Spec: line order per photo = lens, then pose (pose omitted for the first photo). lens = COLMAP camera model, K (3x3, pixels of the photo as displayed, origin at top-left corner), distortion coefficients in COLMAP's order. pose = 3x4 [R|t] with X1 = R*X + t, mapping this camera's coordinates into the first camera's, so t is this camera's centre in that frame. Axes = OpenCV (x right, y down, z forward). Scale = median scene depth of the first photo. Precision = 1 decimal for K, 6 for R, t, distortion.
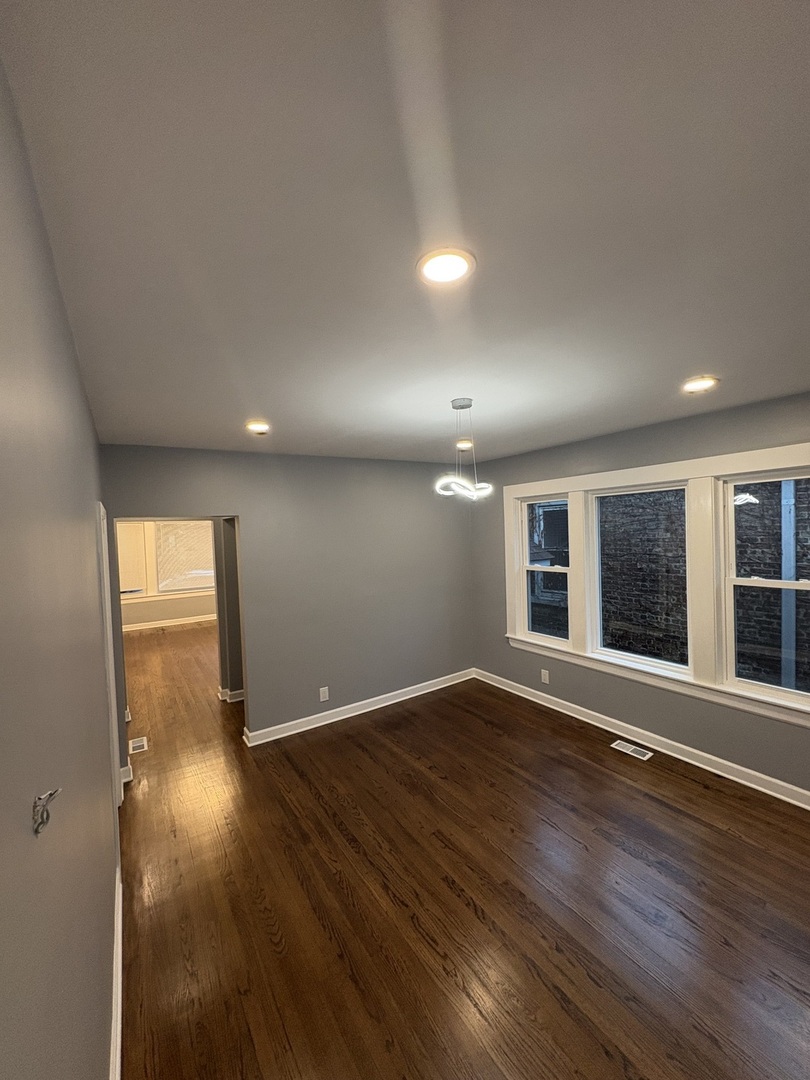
lens RADIAL K [[427.4, 0, 405.7], [0, 427.4, 551.2], [0, 0, 1]] dist [-0.001807, 0.000172]
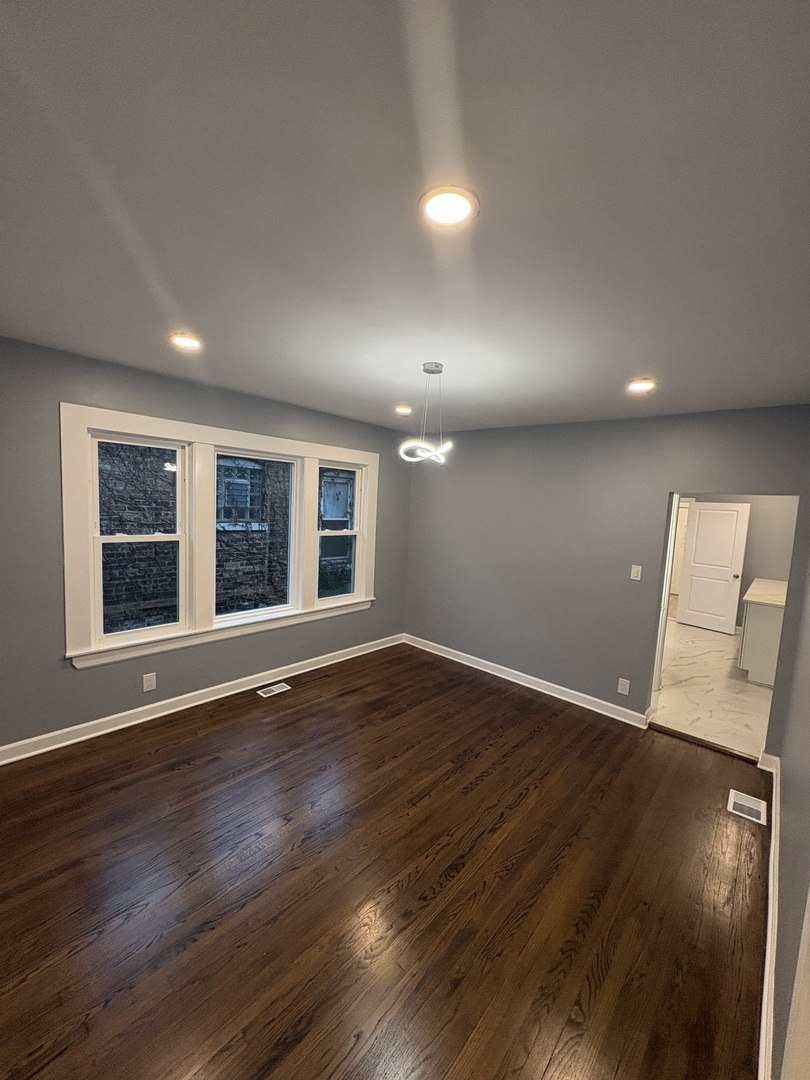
lens RADIAL K [[429.7, 0, 405.0], [0, 429.7, 540.0], [0, 0, 1]] dist [0.001187, -0.000182]
pose [[-0.260373, -0.062353, 0.963493, -0.673666], [0.003226, 0.997851, 0.065449, -0.003609], [-0.965503, 0.020149, -0.259612, 1.018080]]
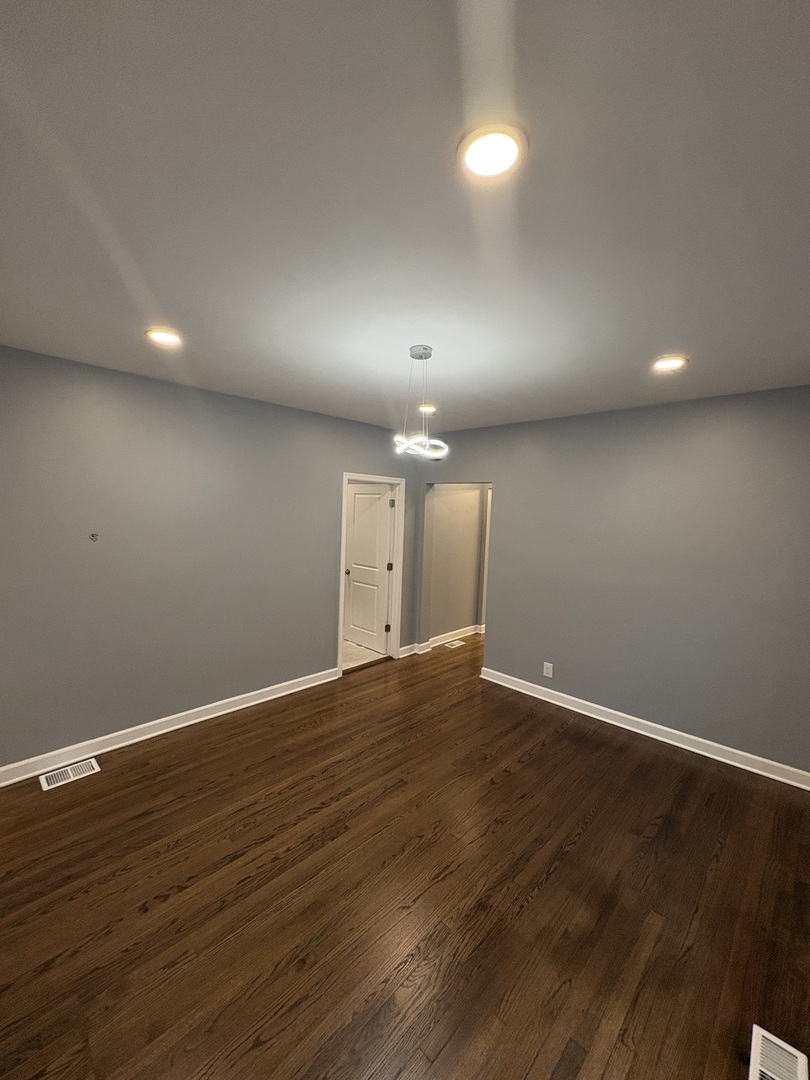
lens RADIAL K [[427.4, 0, 405.7], [0, 427.4, 551.2], [0, 0, 1]] dist [-0.001807, 0.000172]
pose [[0.215357, 0.146320, -0.965511, 0.809631], [-0.092436, 0.987326, 0.129008, -0.028018], [0.972151, 0.061465, 0.226153, 0.594186]]
